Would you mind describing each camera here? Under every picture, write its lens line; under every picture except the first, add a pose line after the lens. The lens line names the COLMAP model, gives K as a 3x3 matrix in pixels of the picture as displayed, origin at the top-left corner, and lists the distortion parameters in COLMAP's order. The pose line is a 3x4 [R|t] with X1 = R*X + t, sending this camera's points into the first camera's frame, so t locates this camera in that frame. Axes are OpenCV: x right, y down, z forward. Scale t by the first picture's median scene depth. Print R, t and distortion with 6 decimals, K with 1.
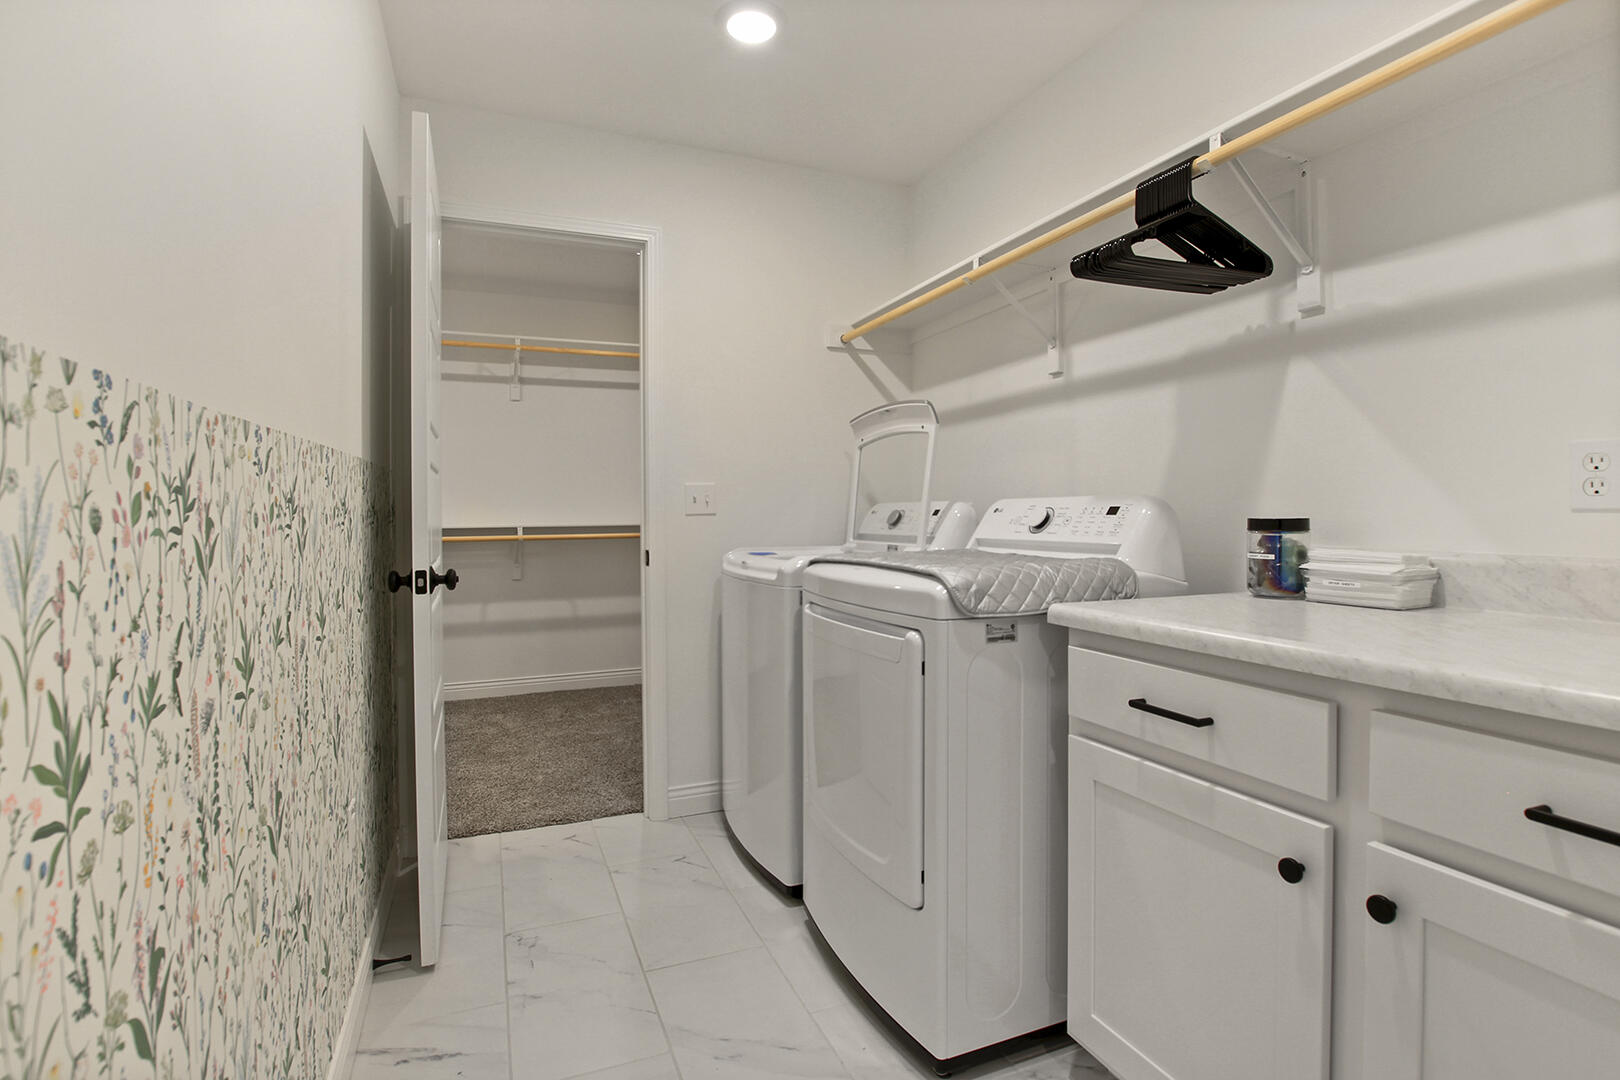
lens RADIAL K [[769.9, 0, 813.7], [0, 769.9, 530.6], [0, 0, 1]] dist [-0.030560, 0.000179]
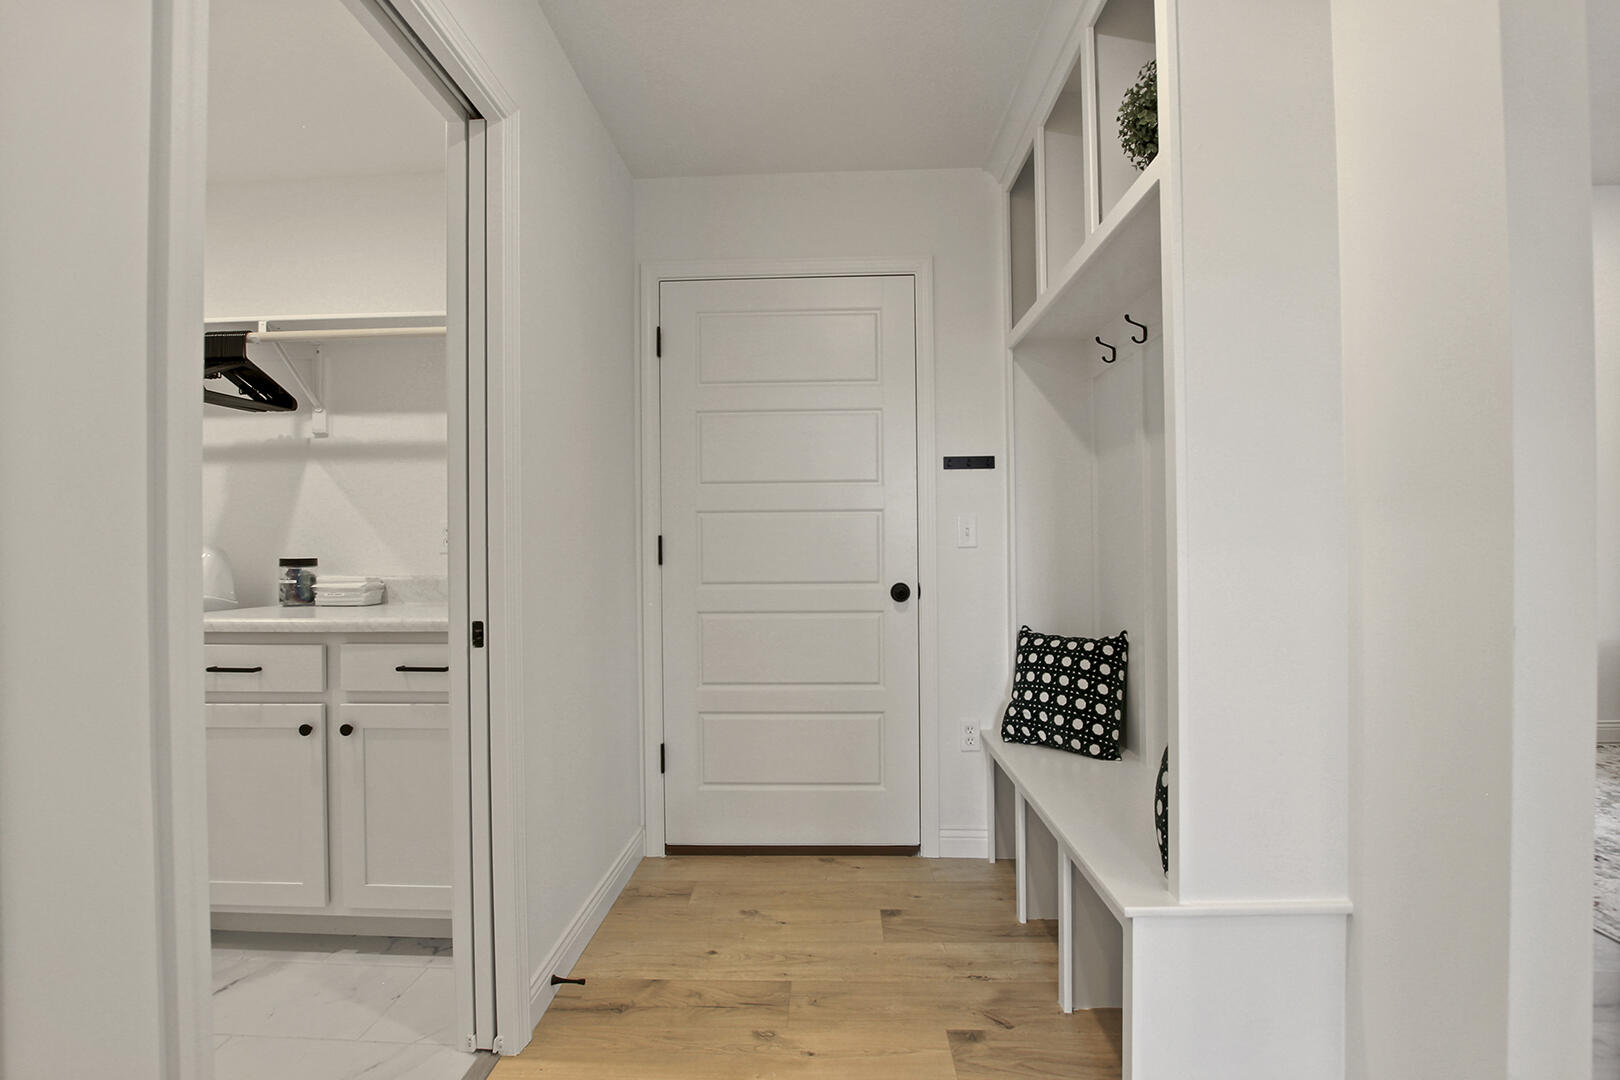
lens RADIAL K [[769.9, 0, 813.7], [0, 769.9, 530.6], [0, 0, 1]] dist [-0.030560, 0.000179]
pose [[0.421745, 0.026098, 0.906339, -0.435702], [0.027466, 0.998759, -0.041540, 0.023729], [-0.906299, 0.042412, 0.420505, -0.747033]]
